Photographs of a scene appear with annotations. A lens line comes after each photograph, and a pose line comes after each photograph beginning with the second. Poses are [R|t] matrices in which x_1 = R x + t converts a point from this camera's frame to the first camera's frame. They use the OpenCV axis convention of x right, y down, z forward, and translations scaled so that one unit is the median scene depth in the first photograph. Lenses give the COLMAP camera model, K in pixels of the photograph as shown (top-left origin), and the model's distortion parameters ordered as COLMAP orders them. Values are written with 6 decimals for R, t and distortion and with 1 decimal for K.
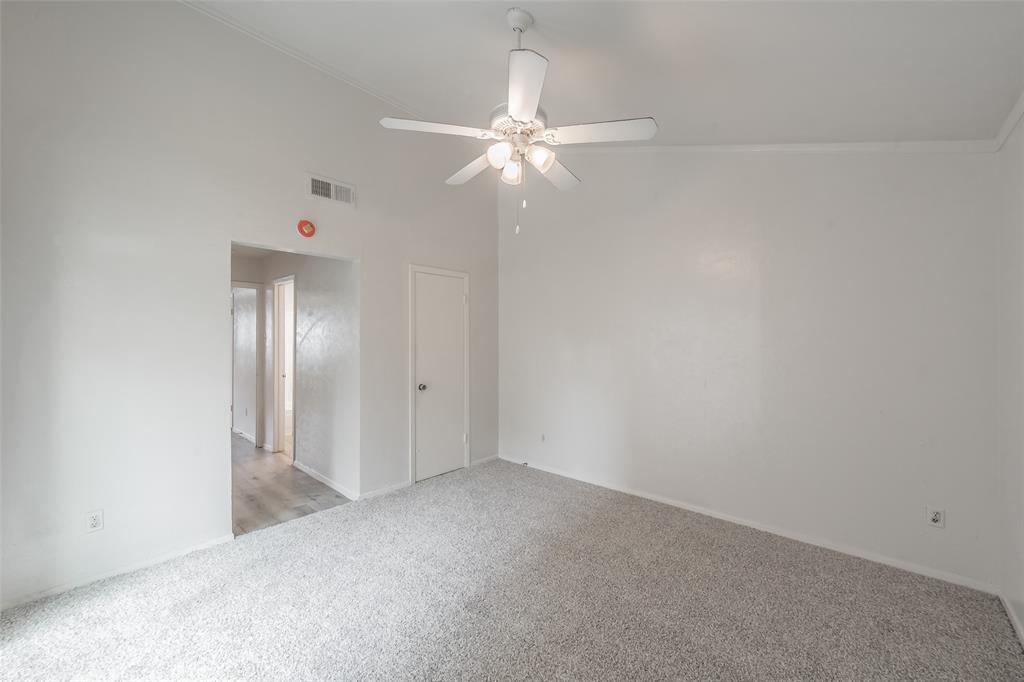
lens RADIAL K [[395.2, 0, 512.0], [0, 395.2, 341.0], [0, 0, 1]] dist [0.000226, -0.000066]
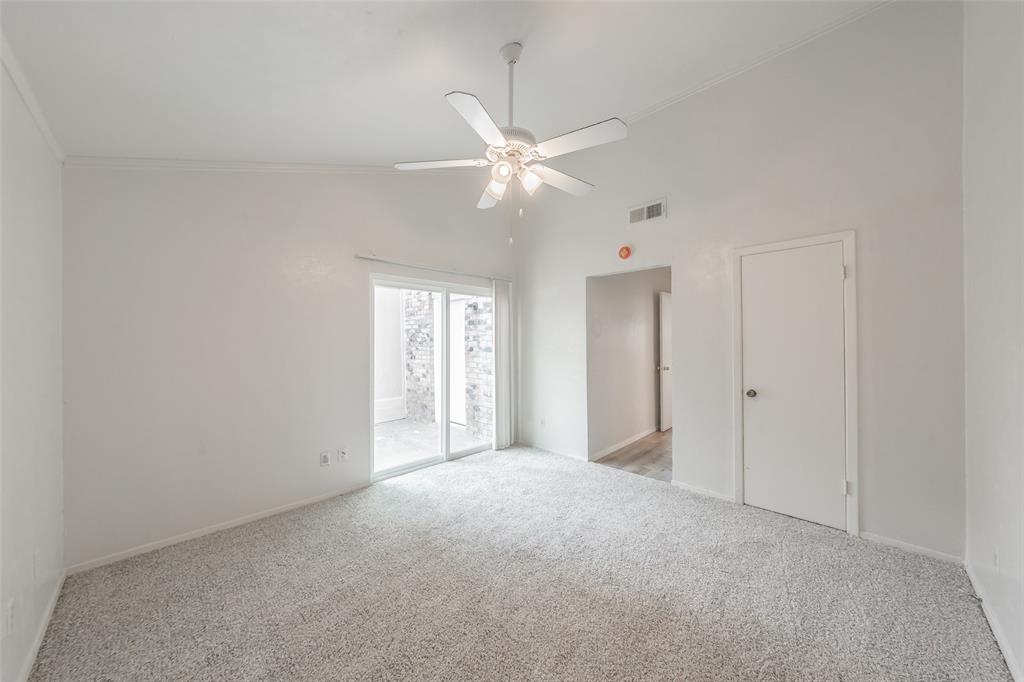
lens RADIAL K [[354.3, 0, 517.6], [0, 354.3, 338.5], [0, 0, 1]] dist [-0.000806, -0.000046]
pose [[-0.027515, -0.002934, -0.999617, 0.633459], [0.004751, 0.999984, -0.003065, 0.002556], [0.999610, -0.004834, -0.027500, 0.639908]]
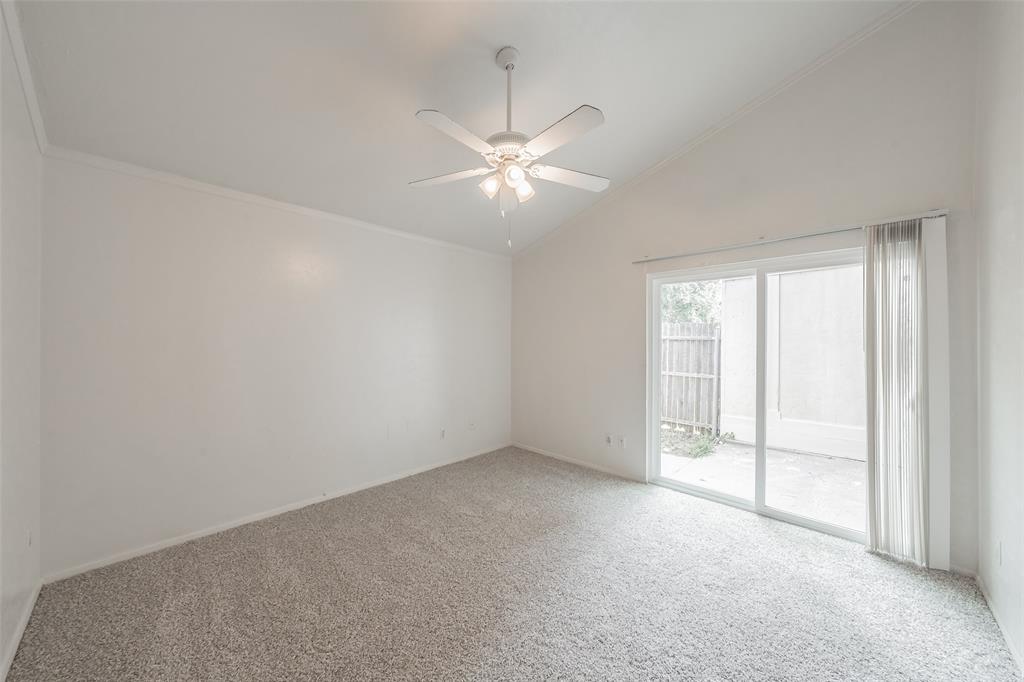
lens RADIAL K [[369.5, 0, 517.3], [0, 369.5, 339.5], [0, 0, 1]] dist [-0.000637, -0.000114]
pose [[-0.999860, -0.004593, 0.016064, -0.016803], [-0.004570, 0.999989, 0.001439, -0.001092], [-0.016070, 0.001365, -0.999870, 1.273644]]
